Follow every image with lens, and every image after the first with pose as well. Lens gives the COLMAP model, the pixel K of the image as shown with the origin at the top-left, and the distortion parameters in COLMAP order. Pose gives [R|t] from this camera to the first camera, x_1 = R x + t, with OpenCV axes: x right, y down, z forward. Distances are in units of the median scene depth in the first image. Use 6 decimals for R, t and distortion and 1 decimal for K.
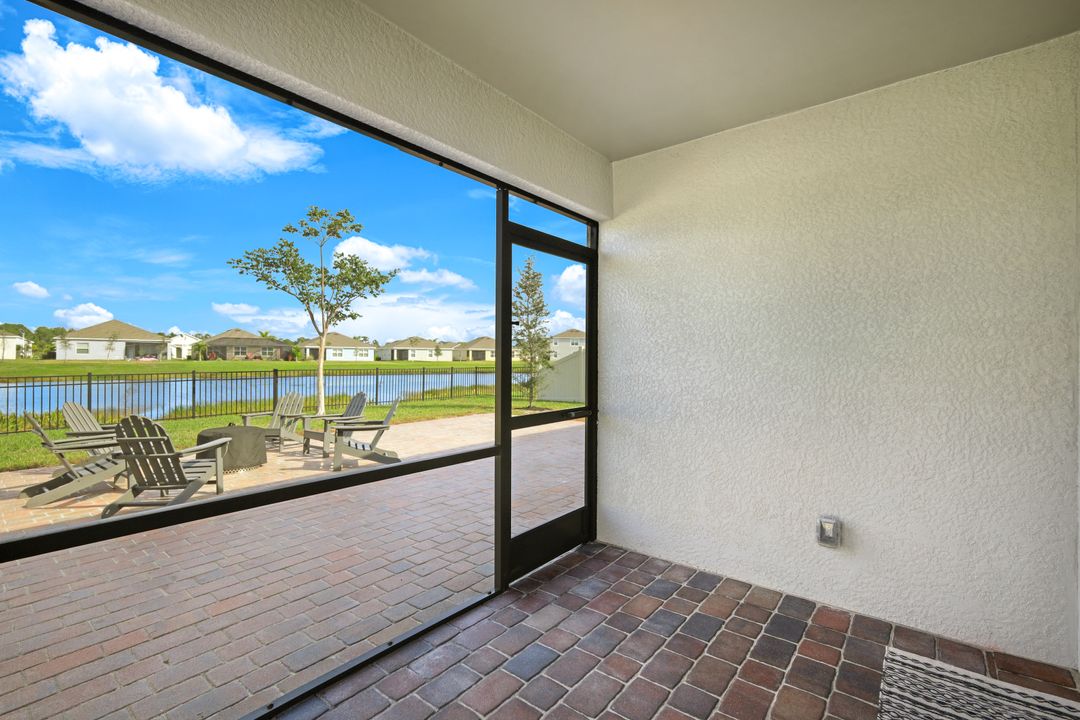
lens RADIAL K [[477.5, 0, 555.2], [0, 477.5, 356.8], [0, 0, 1]] dist [0.003066, -0.001339]
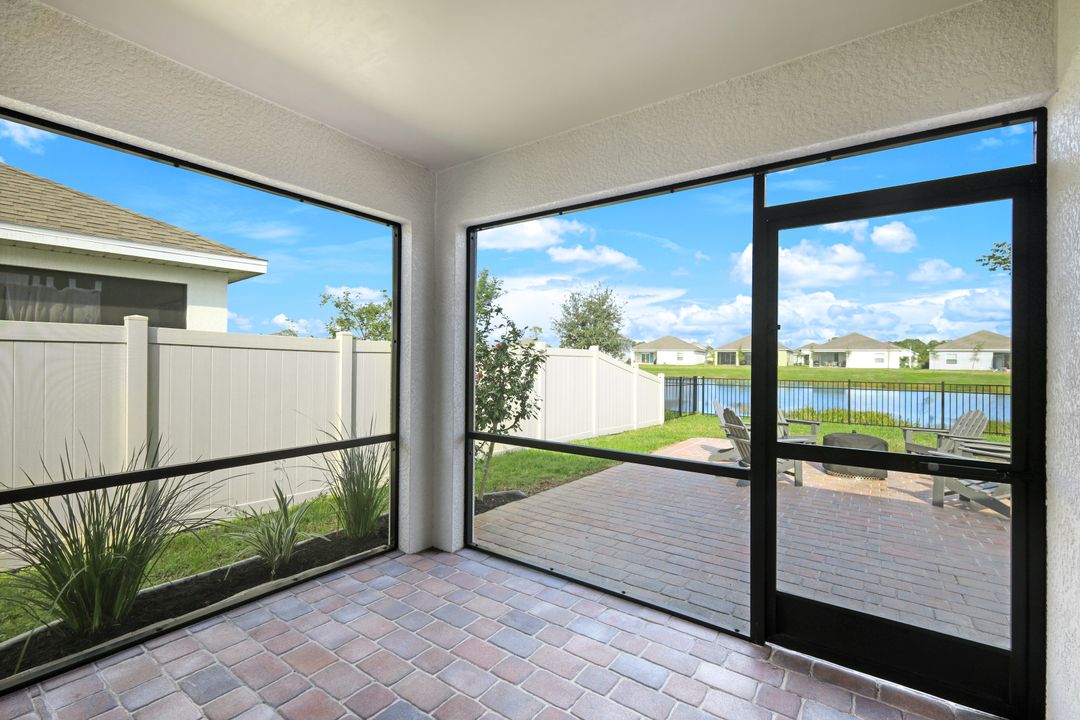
lens RADIAL K [[477.5, 0, 539.0], [0, 477.5, 360.9], [0, 0, 1]] dist [0.003066, -0.001339]
pose [[0.044073, -0.004224, -0.999019, 0.149842], [-0.008970, 0.999949, -0.004623, -0.001388], [0.998988, 0.009165, 0.044033, 0.116490]]
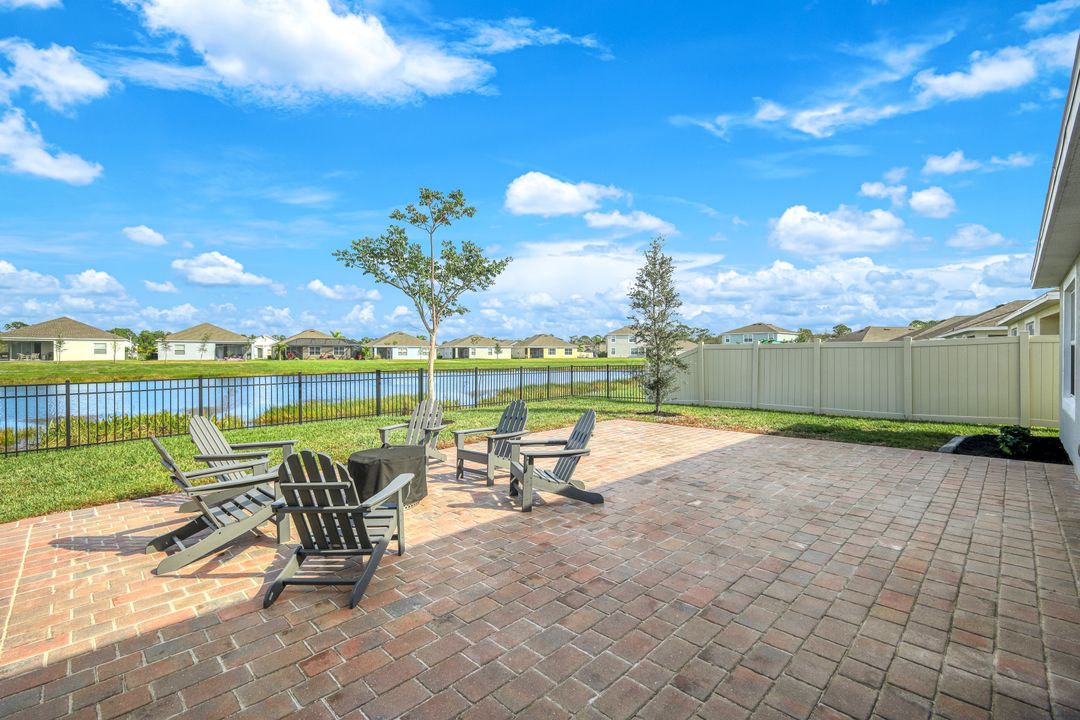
lens RADIAL K [[477.5, 0, 544.6], [0, 477.5, 364.4], [0, 0, 1]] dist [0.003066, -0.001339]
pose [[0.992248, -0.006233, -0.124115, -0.145850], [0.008943, 0.999733, 0.021287, -0.000688], [0.123949, -0.022232, 0.992040, 0.123018]]
